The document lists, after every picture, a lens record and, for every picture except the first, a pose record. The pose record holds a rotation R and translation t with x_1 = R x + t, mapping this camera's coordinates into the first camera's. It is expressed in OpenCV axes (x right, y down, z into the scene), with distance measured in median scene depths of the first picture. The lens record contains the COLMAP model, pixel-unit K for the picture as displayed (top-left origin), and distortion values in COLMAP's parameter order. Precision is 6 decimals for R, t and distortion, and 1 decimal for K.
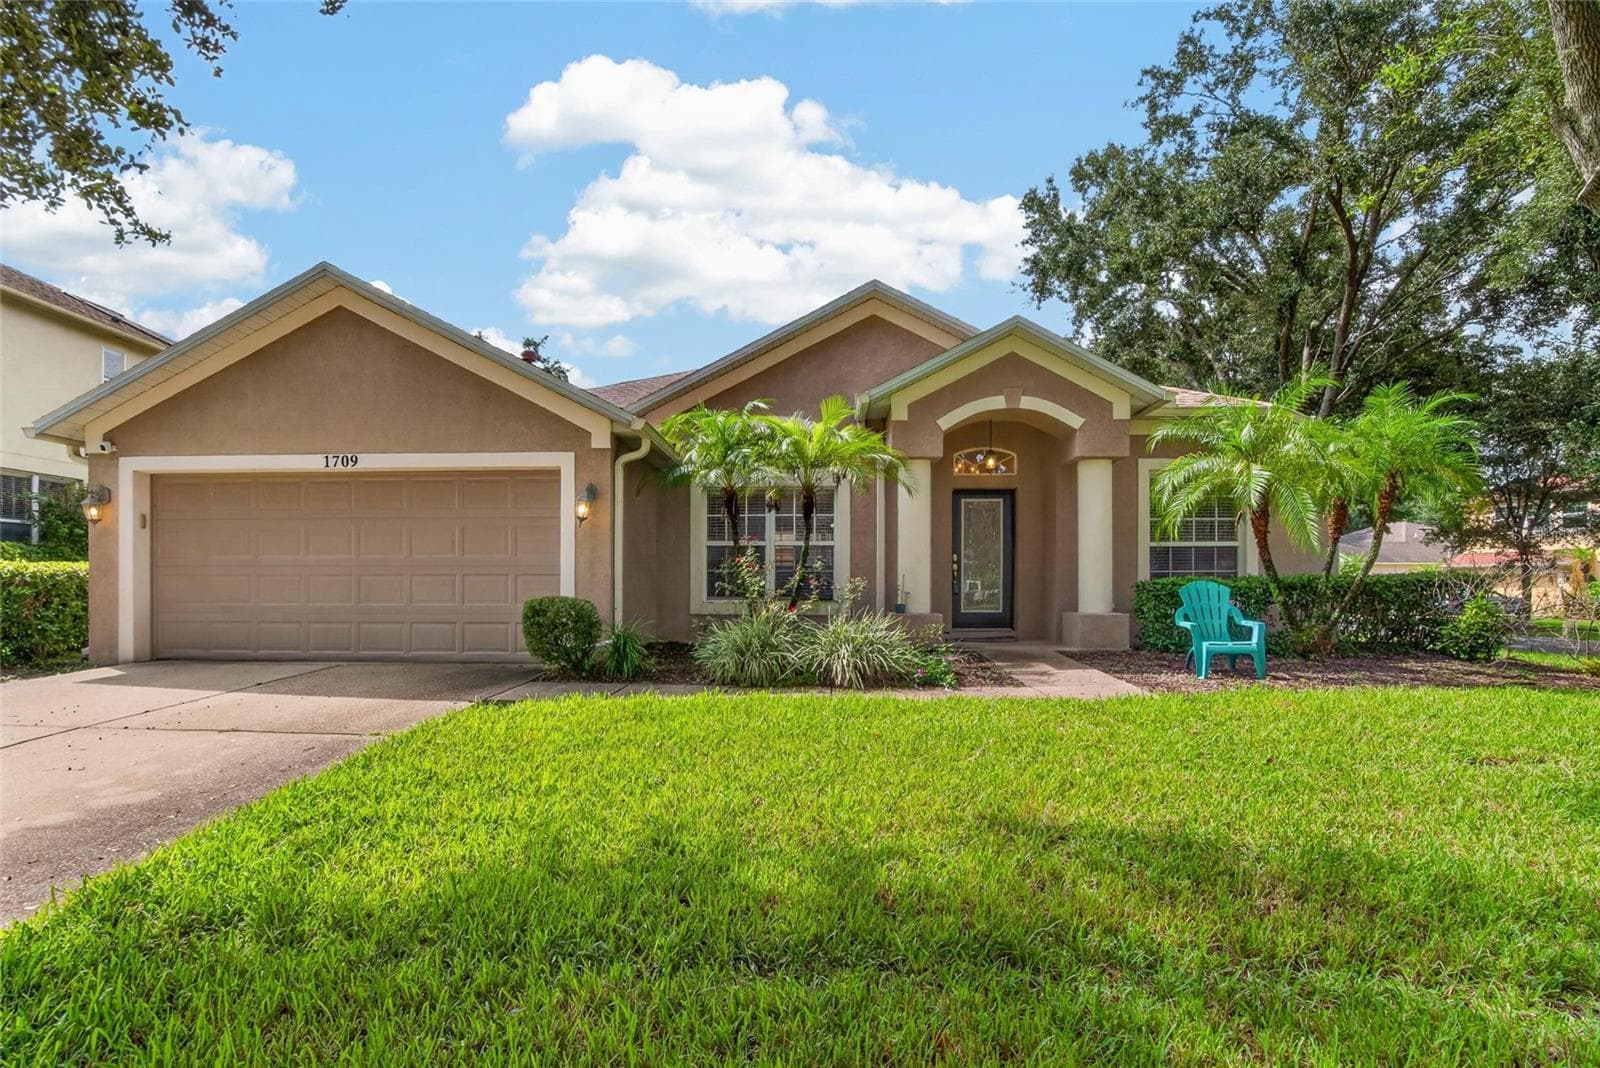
lens RADIAL K [[719.9, 0, 791.9], [0, 719.9, 583.1], [0, 0, 1]] dist [-0.027604, 0.000269]
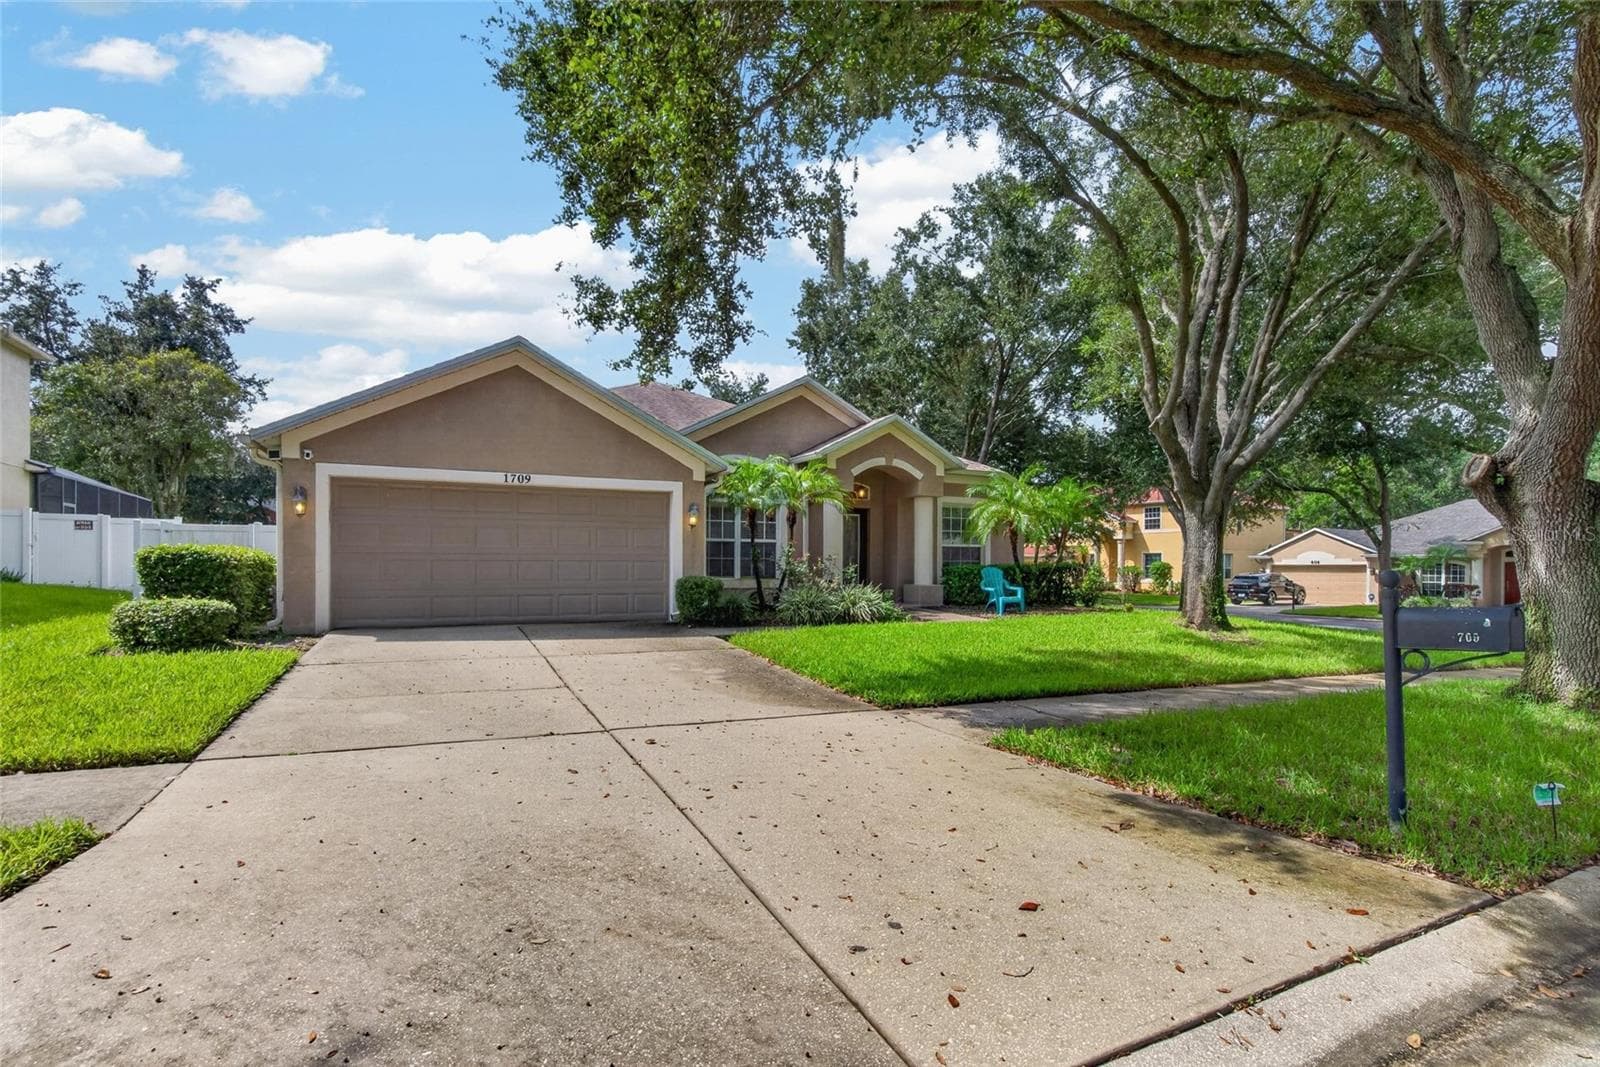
lens RADIAL K [[718.4, 0, 786.8], [0, 718.4, 565.3], [0, 0, 1]] dist [-0.029941, 0.000524]
pose [[0.885157, 0.003936, 0.465277, -0.711861], [-0.003970, 0.999992, -0.000907, -0.003124], [-0.465276, -0.001044, 0.885165, -0.406718]]
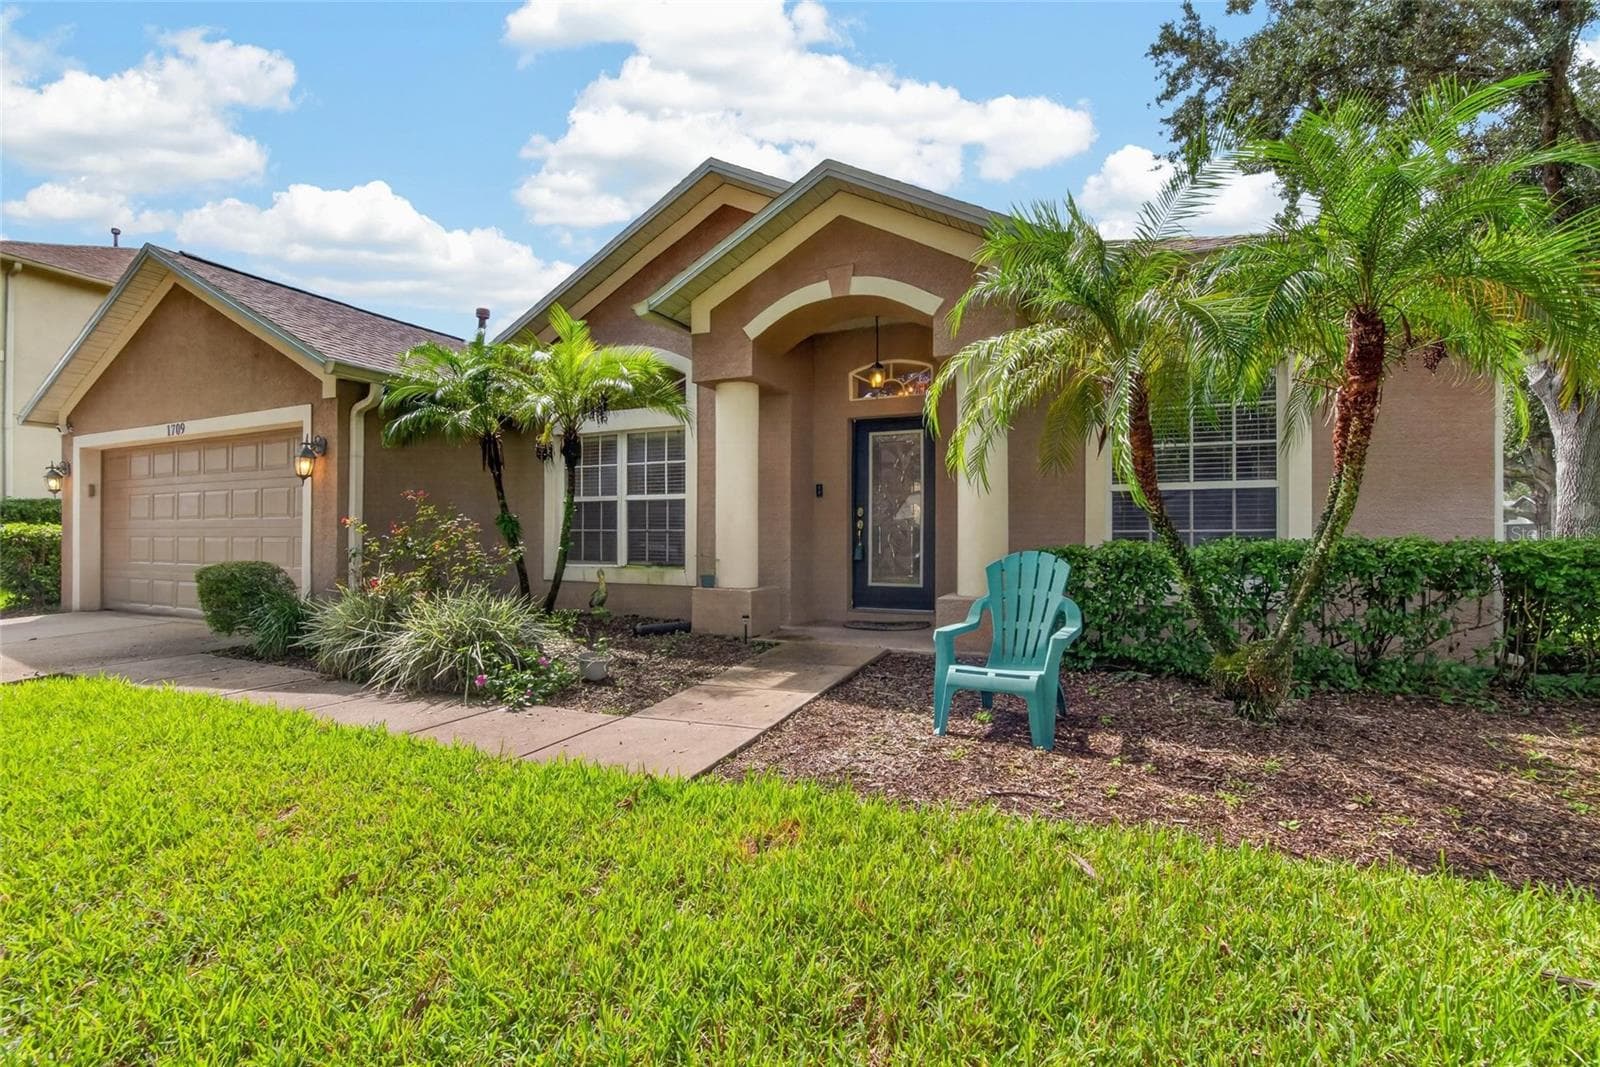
lens RADIAL K [[703.5, 0, 792.3], [0, 703.5, 537.3], [0, 0, 1]] dist [-0.031024, 0.000582]
pose [[0.922651, 0.002327, -0.385629, 0.532157], [-0.002584, 0.999997, -0.000148, -0.011018], [0.385628, 0.001133, 0.922654, 0.359609]]
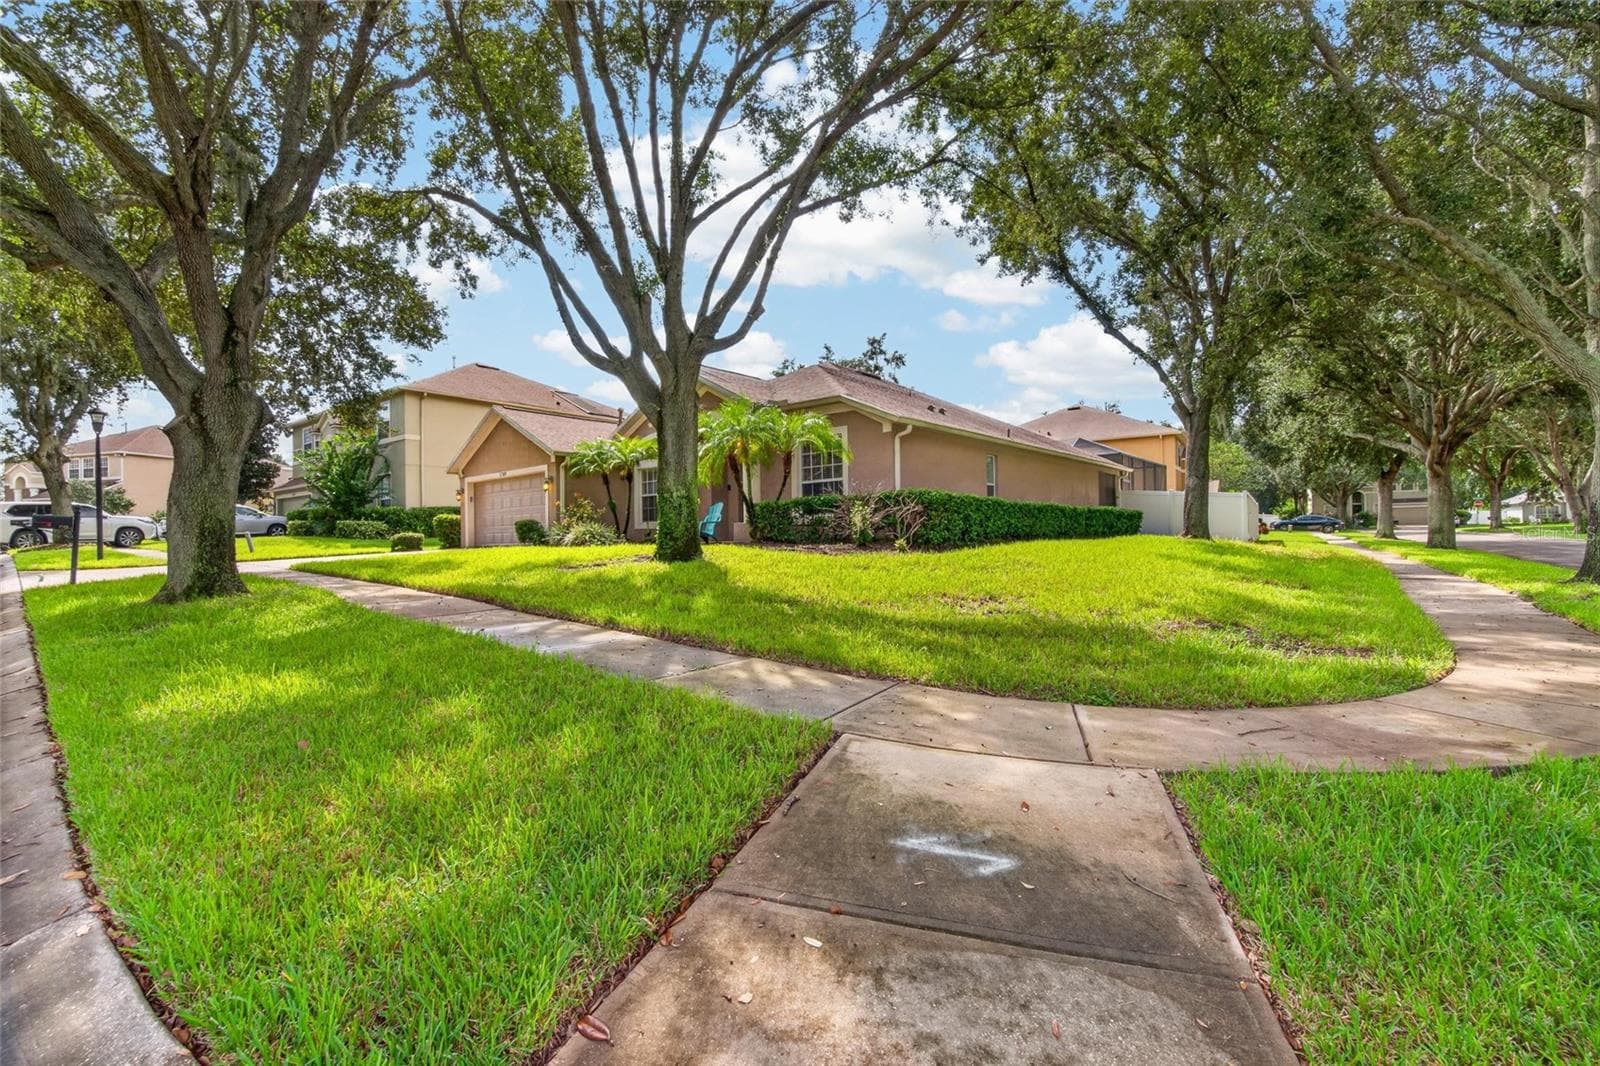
lens RADIAL K [[703.5, 0, 792.3], [0, 703.5, 536.8], [0, 0, 1]] dist [-0.031024, 0.000582]
pose [[0.773718, -0.016884, -0.633305, 1.717382], [0.017238, 0.999836, -0.005596, 0.094205], [0.633295, -0.006588, 0.773882, -0.348966]]
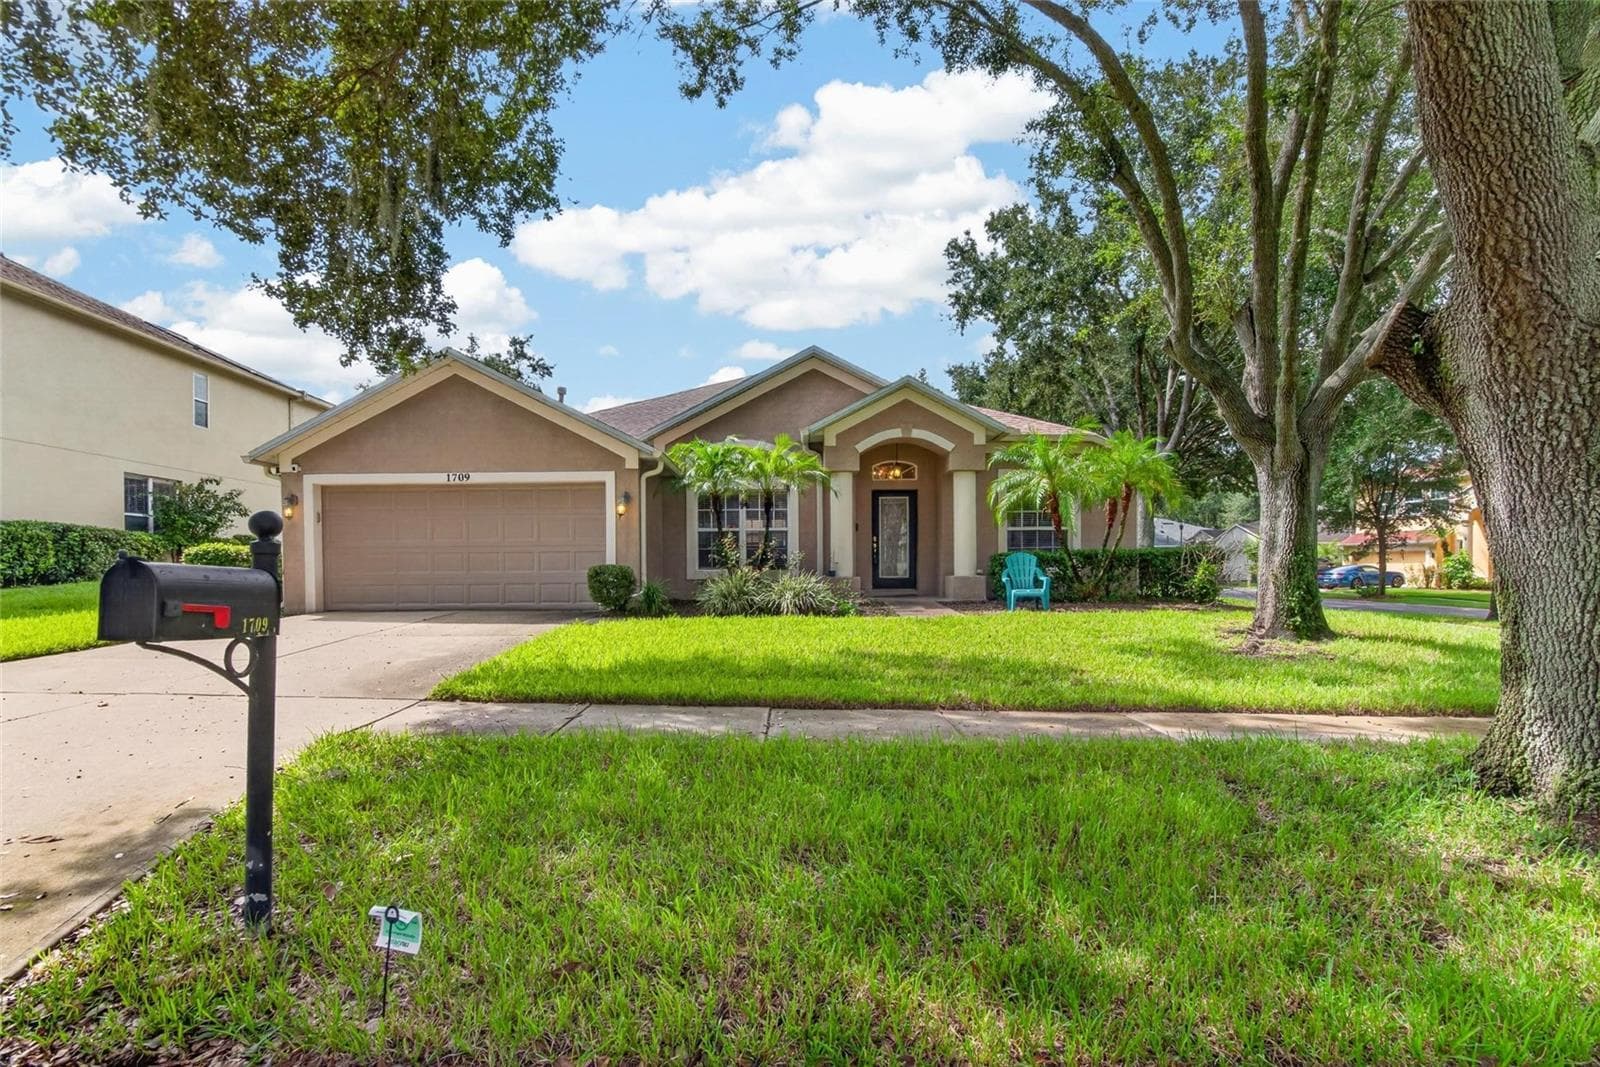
lens RADIAL K [[716.1, 0, 790.1], [0, 716.1, 581.9], [0, 0, 1]] dist [-0.028817, 0.000610]
pose [[0.999318, -0.008230, 0.035985, 0.013082], [0.007480, 0.999753, 0.020931, 0.021494], [-0.036148, -0.020647, 0.999133, -0.471730]]
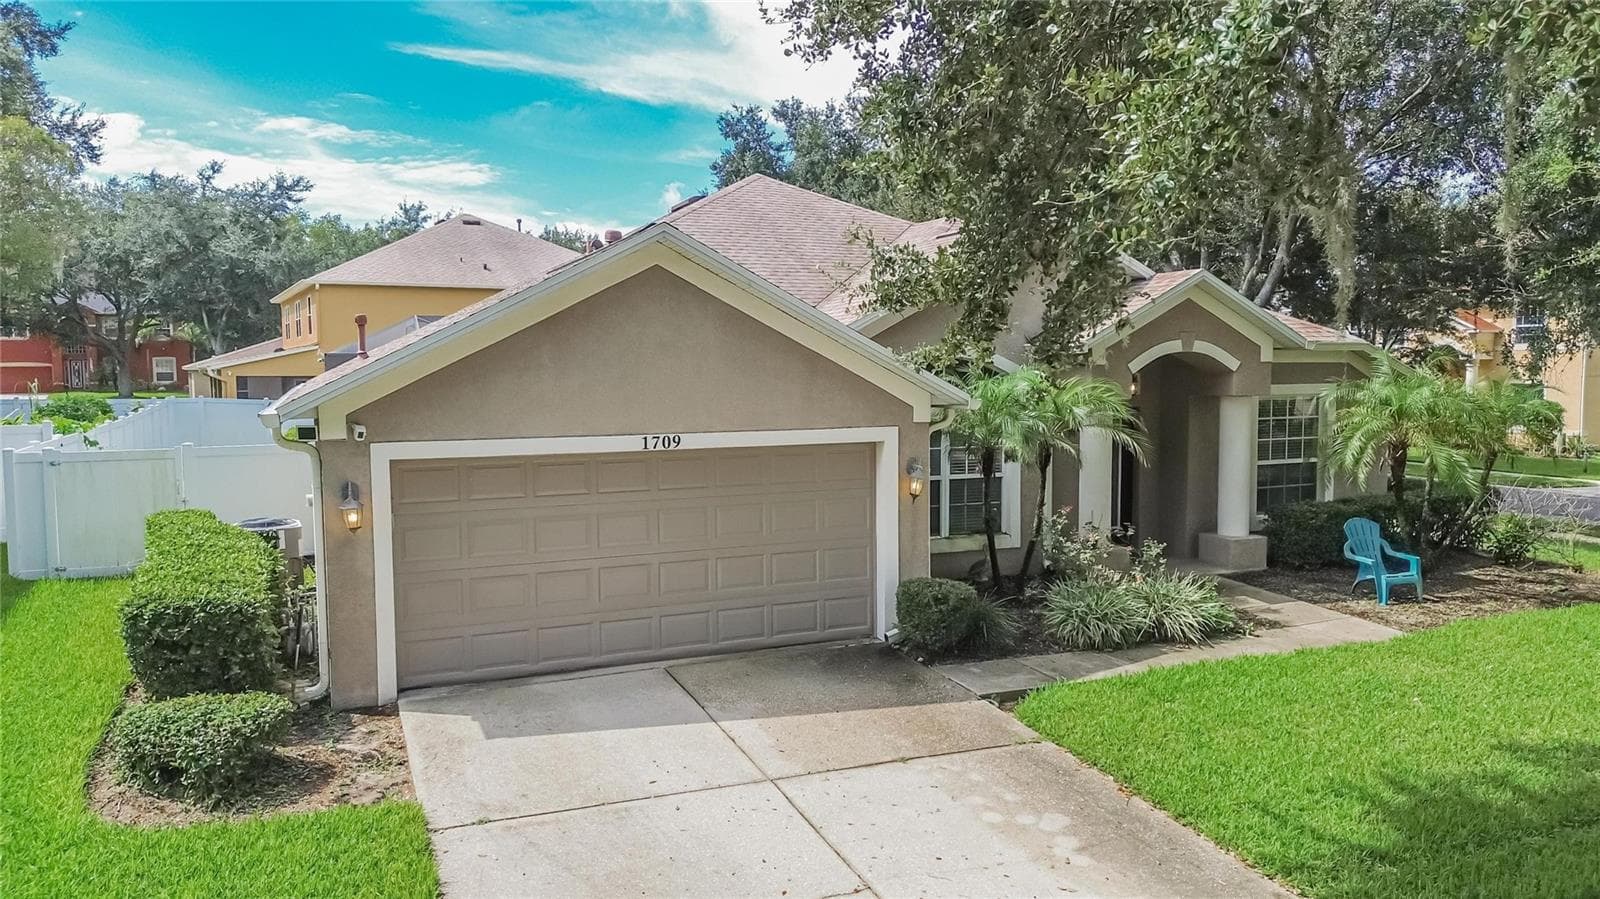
lens RADIAL K [[1121.0, 0, 800.0], [0, 1121.0, 449.5], [0, 0, 1]] dist [0.064562, -0.058618]
pose [[0.912099, -0.037614, 0.408242, -0.912974], [0.007123, 0.997086, 0.075954, -0.232389], [-0.409909, -0.066370, 0.909708, -0.298756]]
